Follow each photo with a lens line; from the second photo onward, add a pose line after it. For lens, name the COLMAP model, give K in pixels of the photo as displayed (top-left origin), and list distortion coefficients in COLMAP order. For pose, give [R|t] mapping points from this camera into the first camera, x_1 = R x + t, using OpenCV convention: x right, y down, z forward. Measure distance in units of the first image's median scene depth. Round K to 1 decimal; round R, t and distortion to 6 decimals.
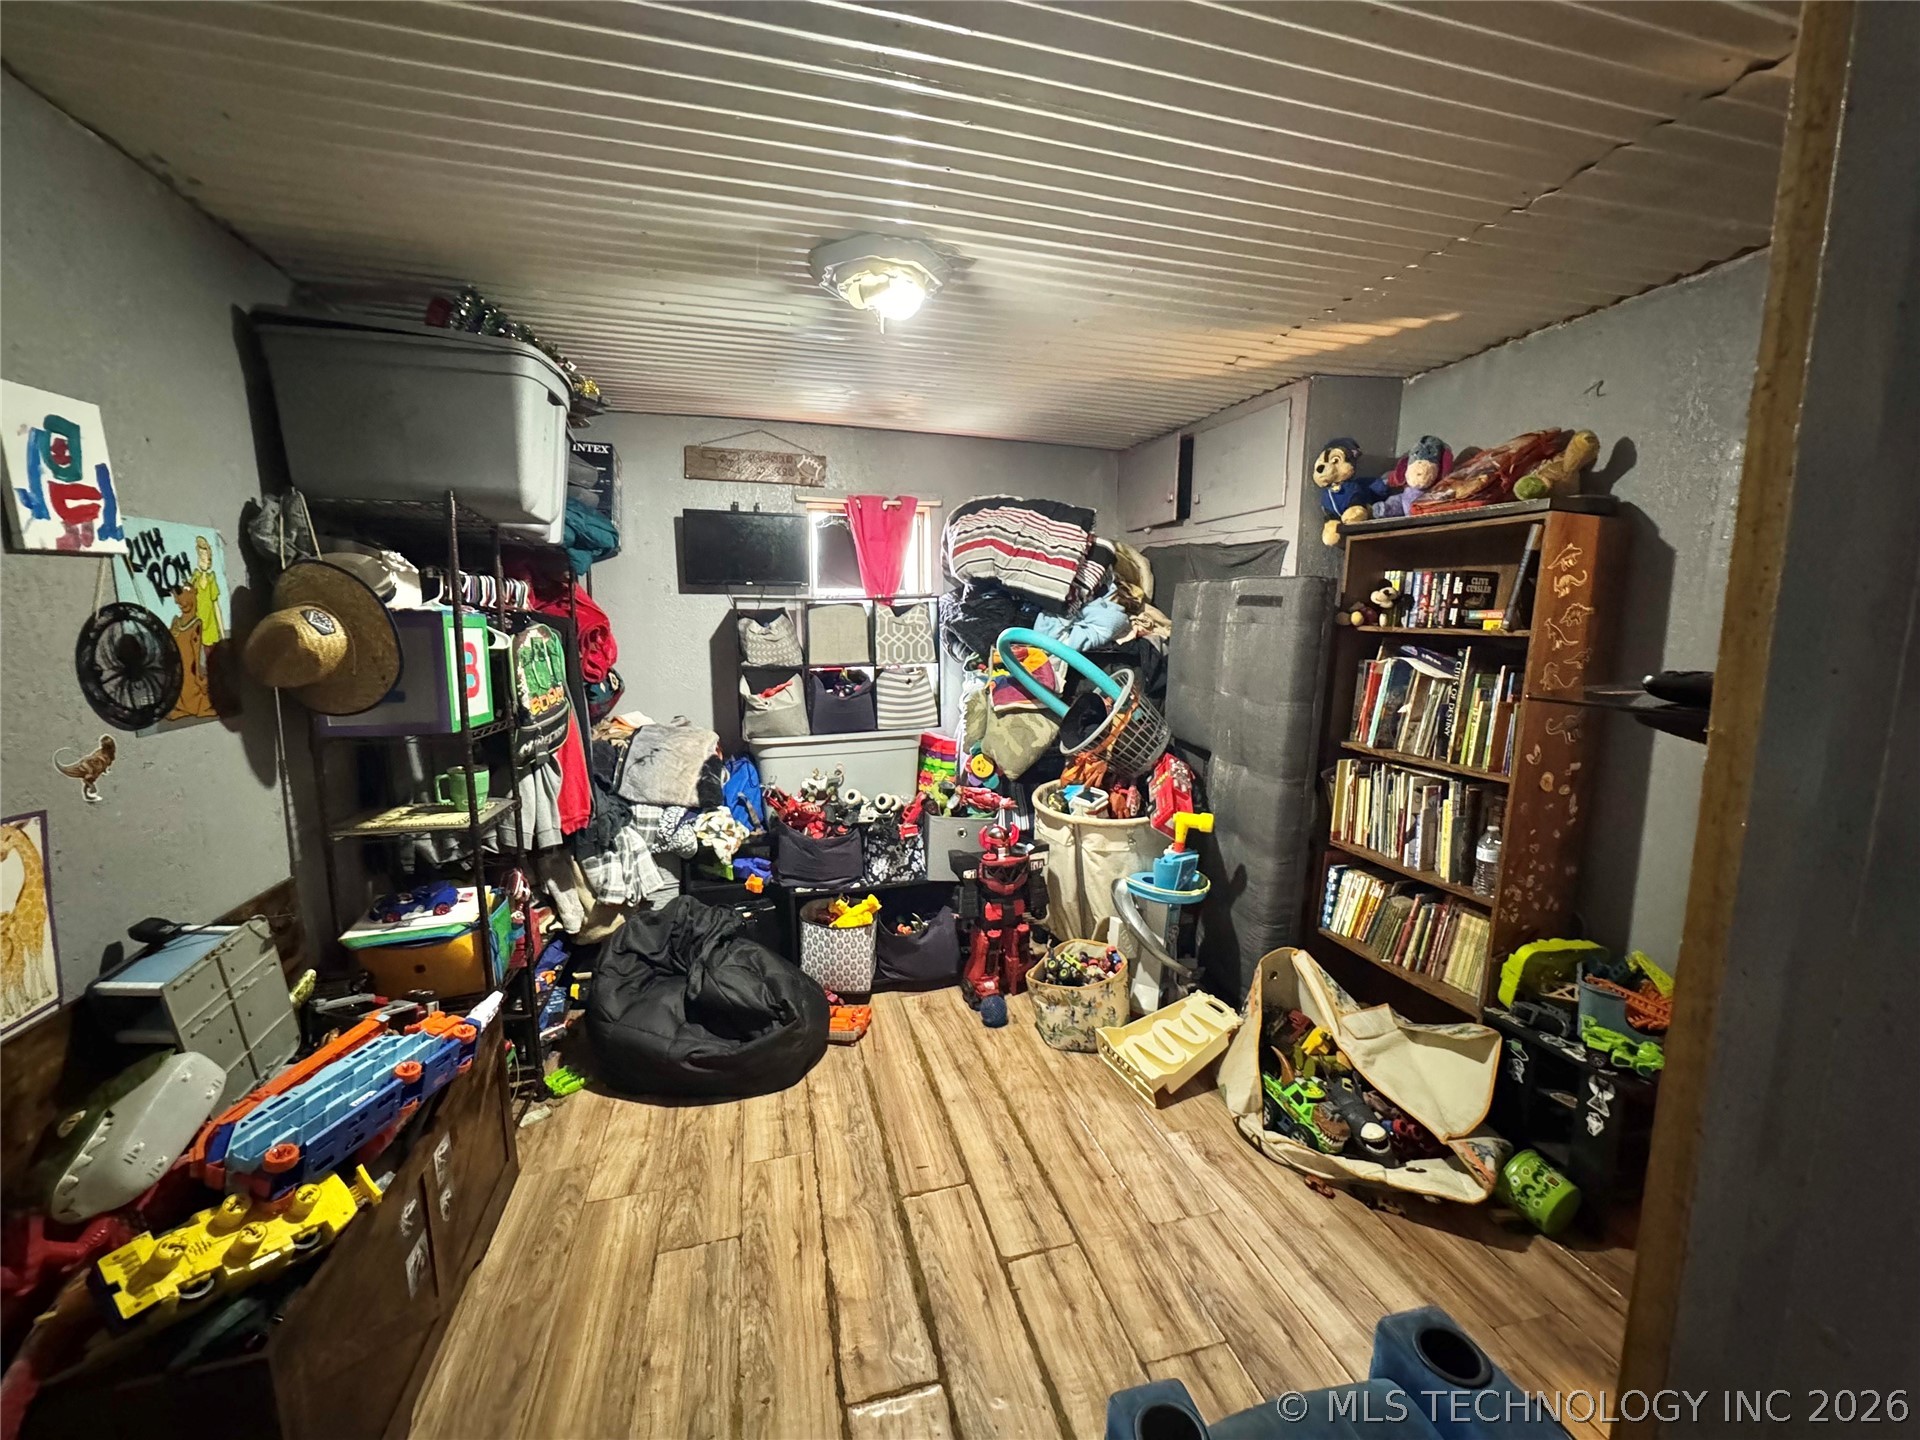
lens RADIAL K [[764.4, 0, 961.1], [0, 764.4, 720.5], [0, 0, 1]] dist [-0.004860, 0.000657]
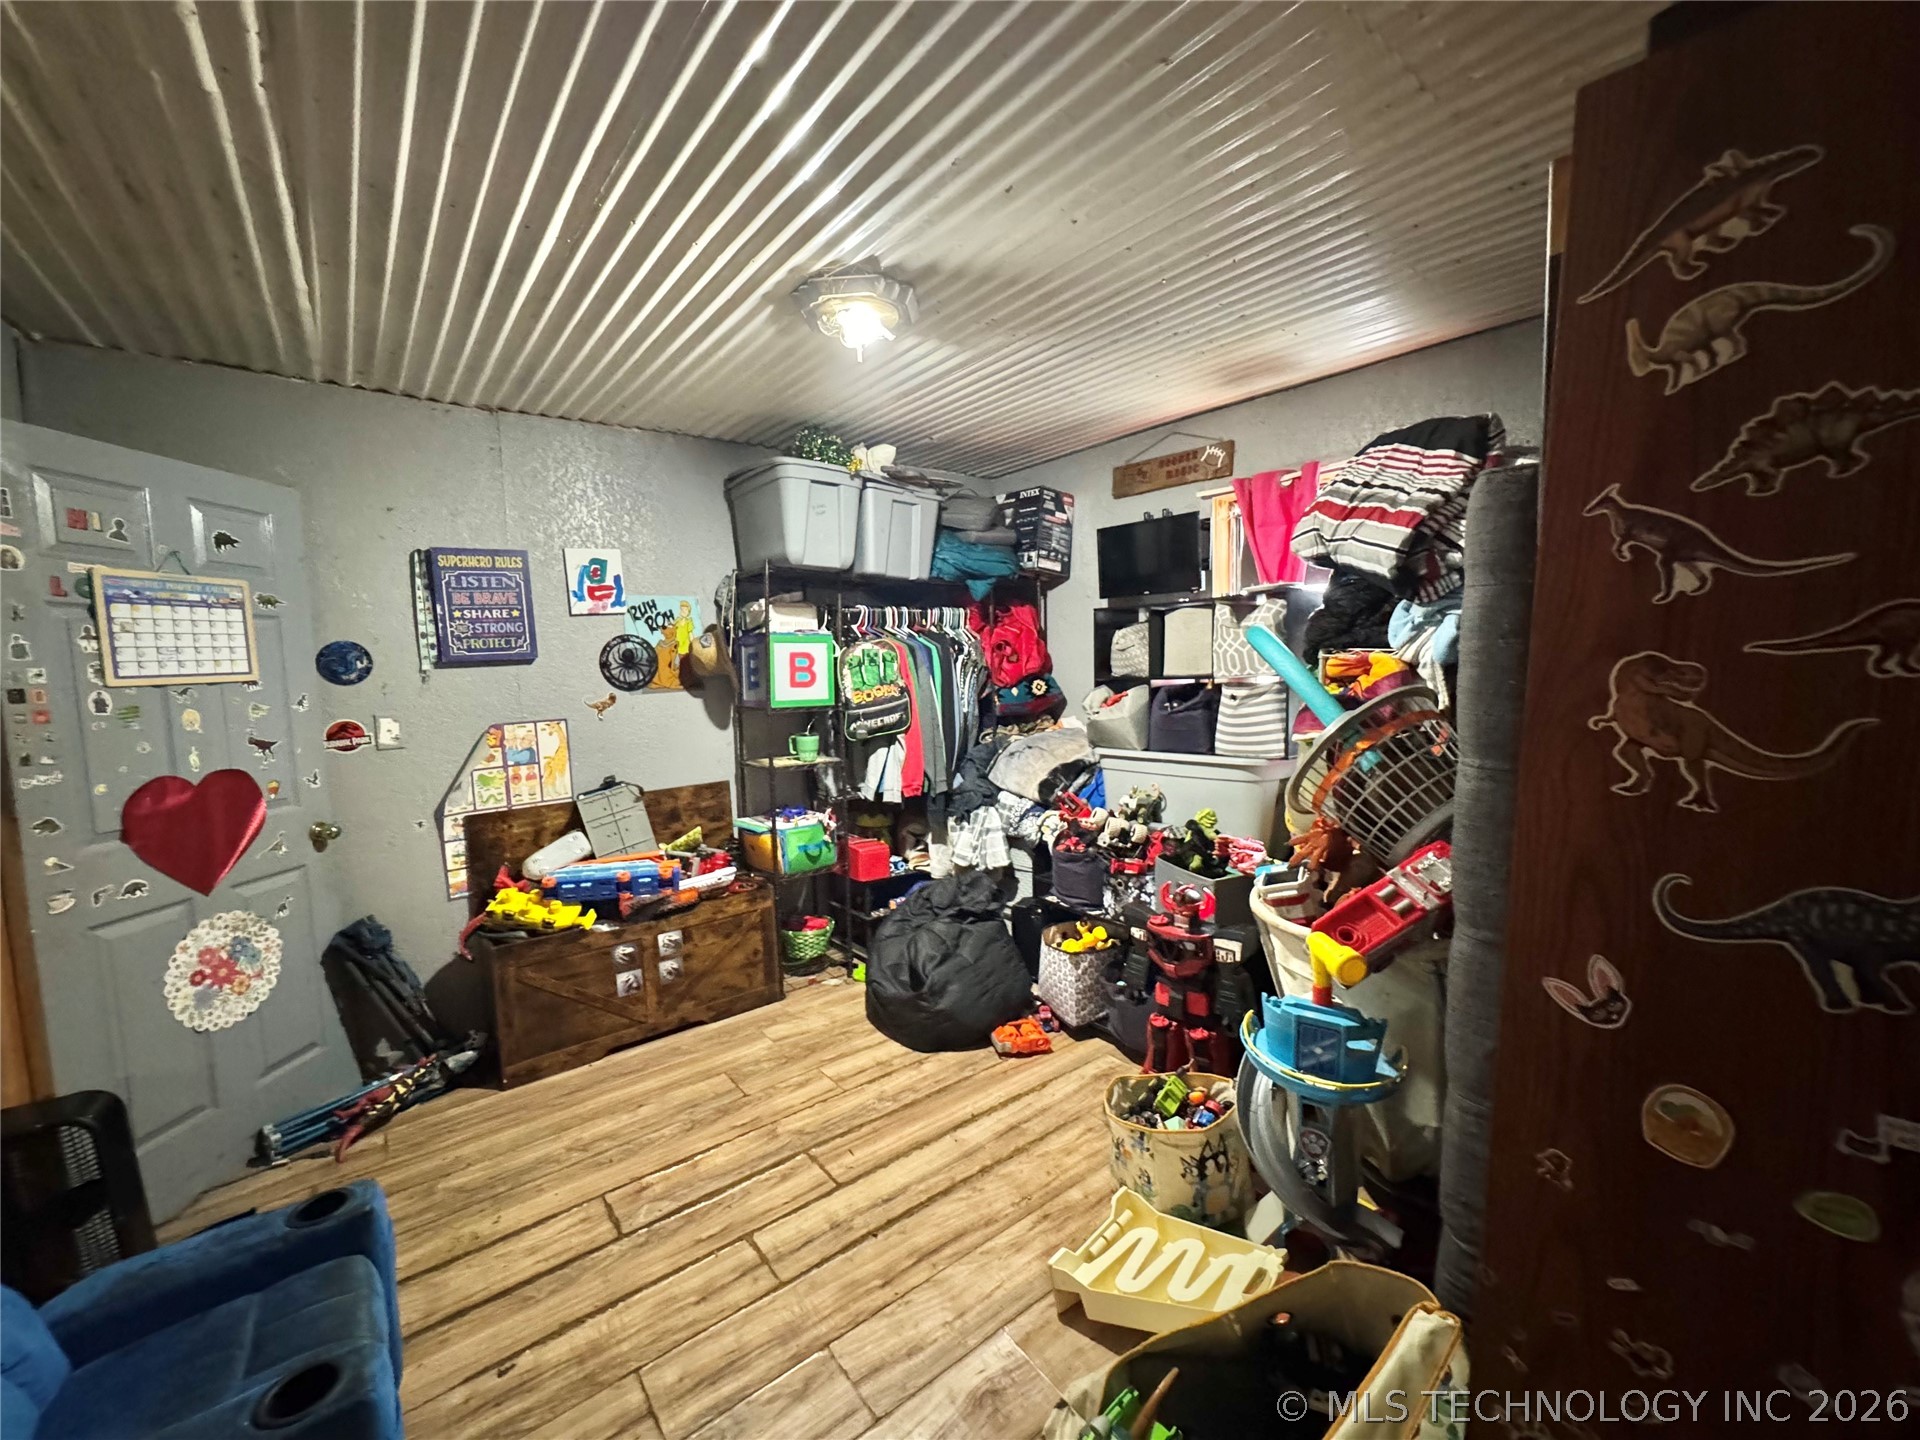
lens RADIAL K [[764.4, 0, 961.1], [0, 764.4, 720.5], [0, 0, 1]] dist [-0.004860, 0.000657]
pose [[0.393307, 0.063174, -0.917234, 0.962004], [-0.091965, 0.995336, 0.029119, -0.040796], [0.914796, 0.072901, 0.397282, 0.718631]]
